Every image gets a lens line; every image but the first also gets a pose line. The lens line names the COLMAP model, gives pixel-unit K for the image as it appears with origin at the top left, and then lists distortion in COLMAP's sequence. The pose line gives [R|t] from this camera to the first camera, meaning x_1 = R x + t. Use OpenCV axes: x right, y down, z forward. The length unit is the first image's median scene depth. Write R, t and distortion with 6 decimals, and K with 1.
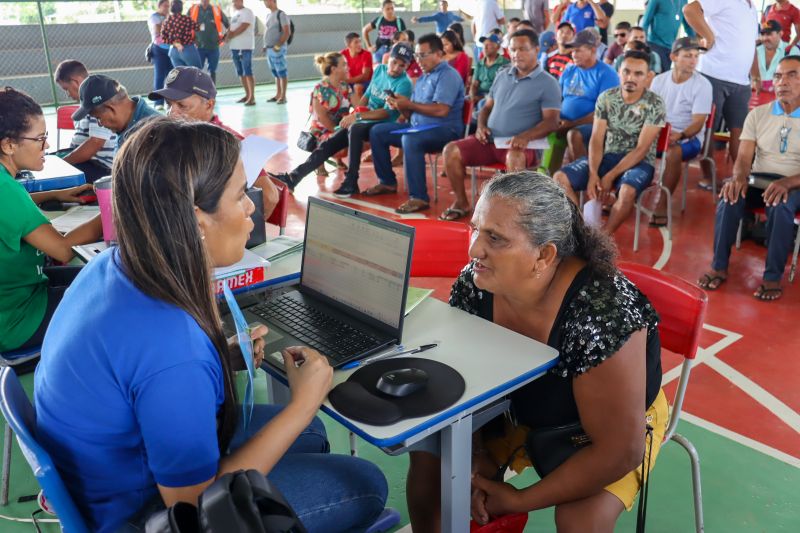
lens RADIAL K [[737.6, 0, 400.0], [0, 737.6, 266.5], [0, 0, 1]] dist [-0.158548, 0.173127]
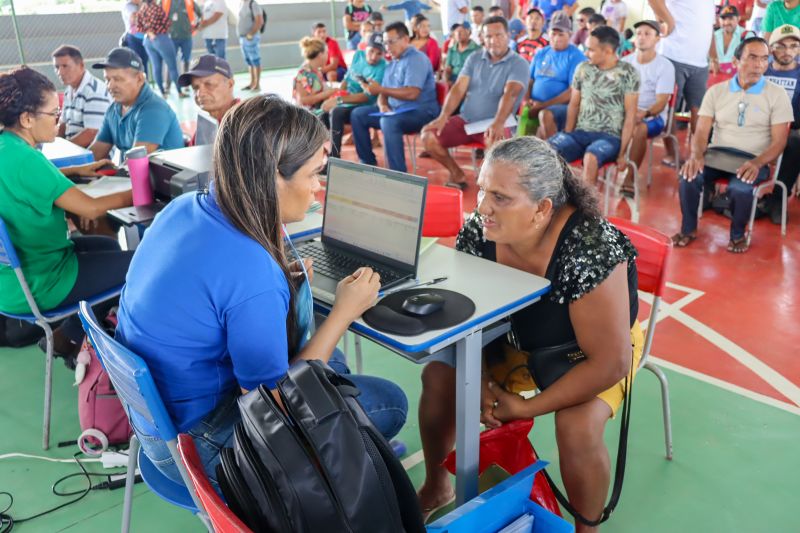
lens RADIAL K [[737.6, 0, 400.0], [0, 737.6, 266.5], [0, 0, 1]] dist [-0.158548, 0.173127]
pose [[0.998871, -0.020496, 0.042846, -0.024027], [0.019893, 0.999697, 0.014466, 0.021823], [-0.043129, -0.013598, 0.998977, -0.055955]]
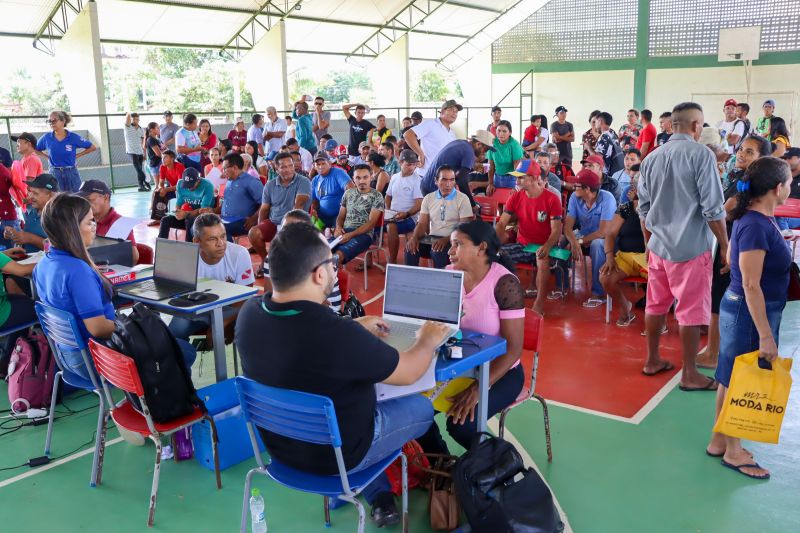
lens RADIAL K [[754.2, 0, 400.0], [0, 754.2, 266.5], [0, 0, 1]] dist [0.010676, 0.012855]
pose [[0.974820, -0.047787, 0.217815, 0.039600], [0.076374, 0.989241, -0.124774, 0.130023], [-0.209509, 0.138267, 0.967982, -0.555081]]
